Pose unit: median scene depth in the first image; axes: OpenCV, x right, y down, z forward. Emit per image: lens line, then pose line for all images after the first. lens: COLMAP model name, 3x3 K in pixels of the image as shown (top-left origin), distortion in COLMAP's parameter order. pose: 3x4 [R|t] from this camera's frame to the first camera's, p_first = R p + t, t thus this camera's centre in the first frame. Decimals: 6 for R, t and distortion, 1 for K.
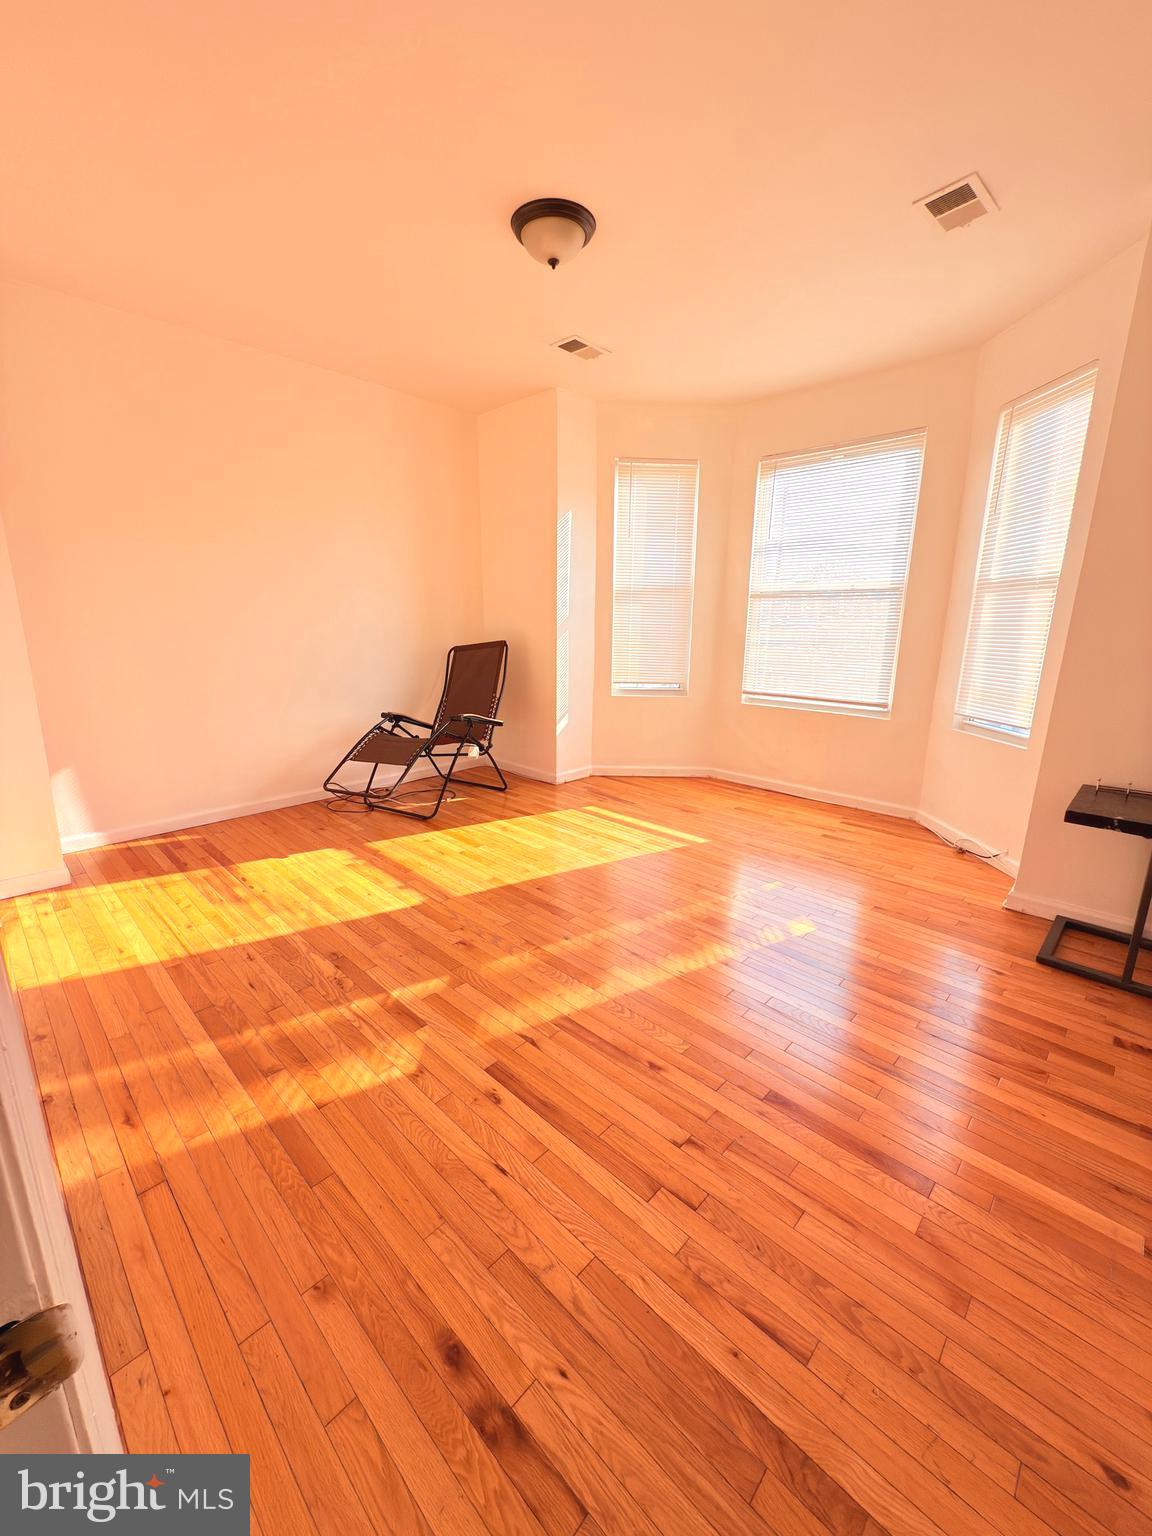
lens RADIAL K [[611.1, 0, 578.2], [0, 611.1, 762.8], [0, 0, 1]] dist [-0.000197, -0.000162]
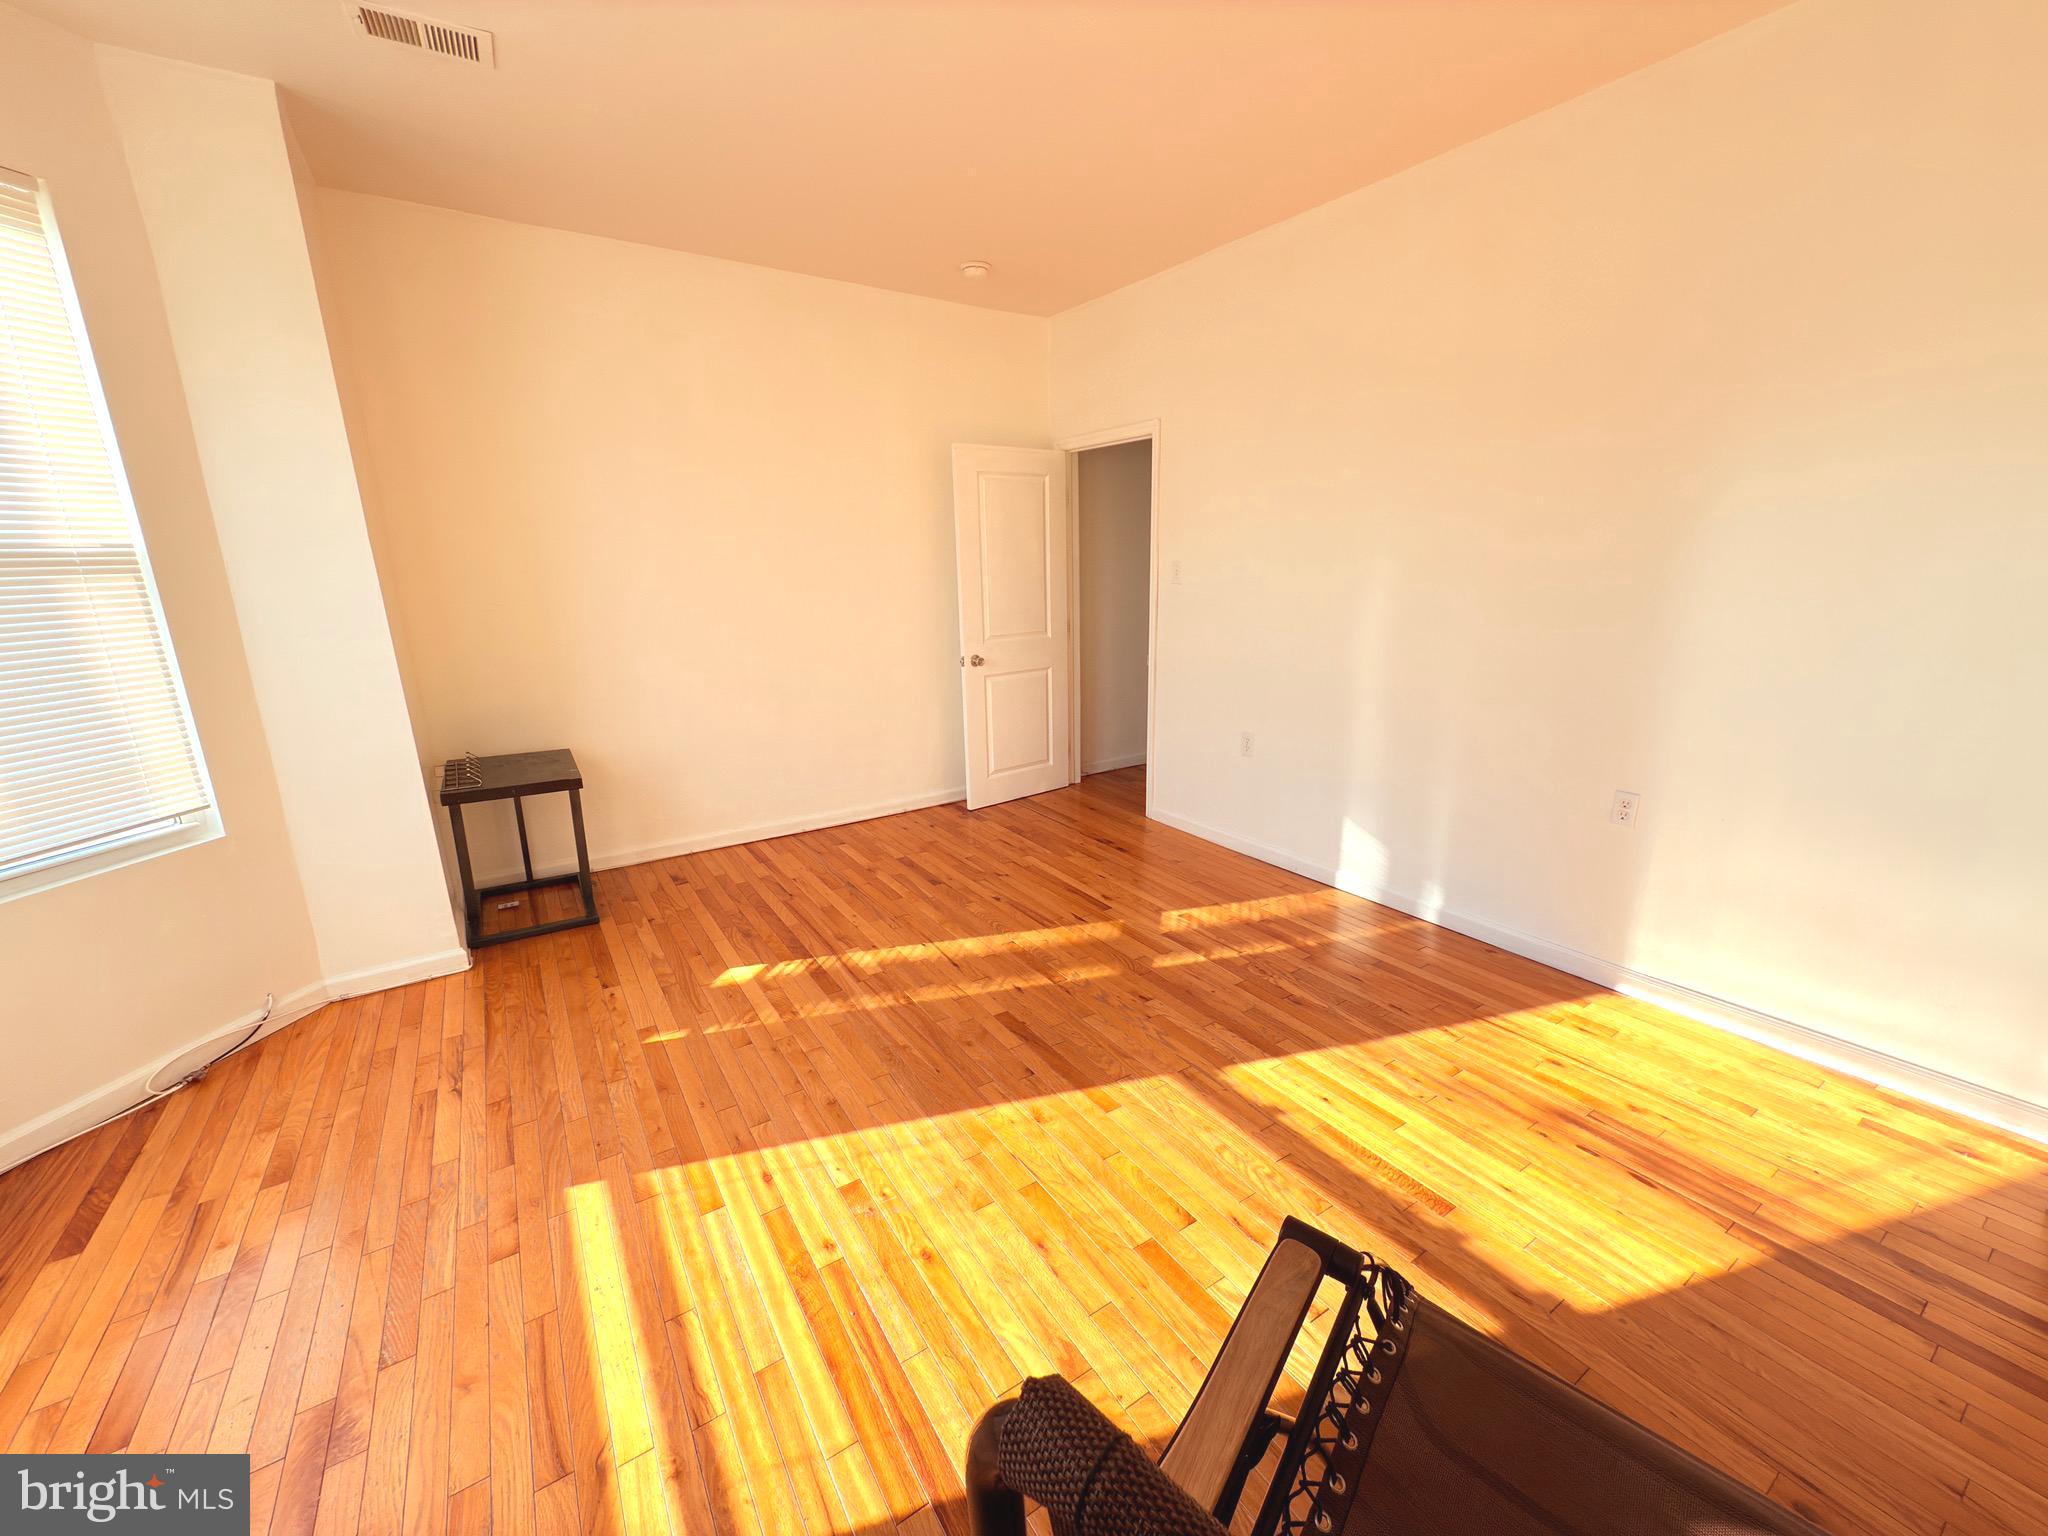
lens RADIAL K [[814.8, 0, 1025.3], [0, 814.8, 766.9], [0, 0, 1]] dist [-0.000197, -0.000162]
pose [[-0.974258, -0.043541, 0.221191, -0.282863], [0.066143, 0.882779, 0.465110, -0.538376], [-0.215514, 0.467767, -0.857174, 1.975360]]
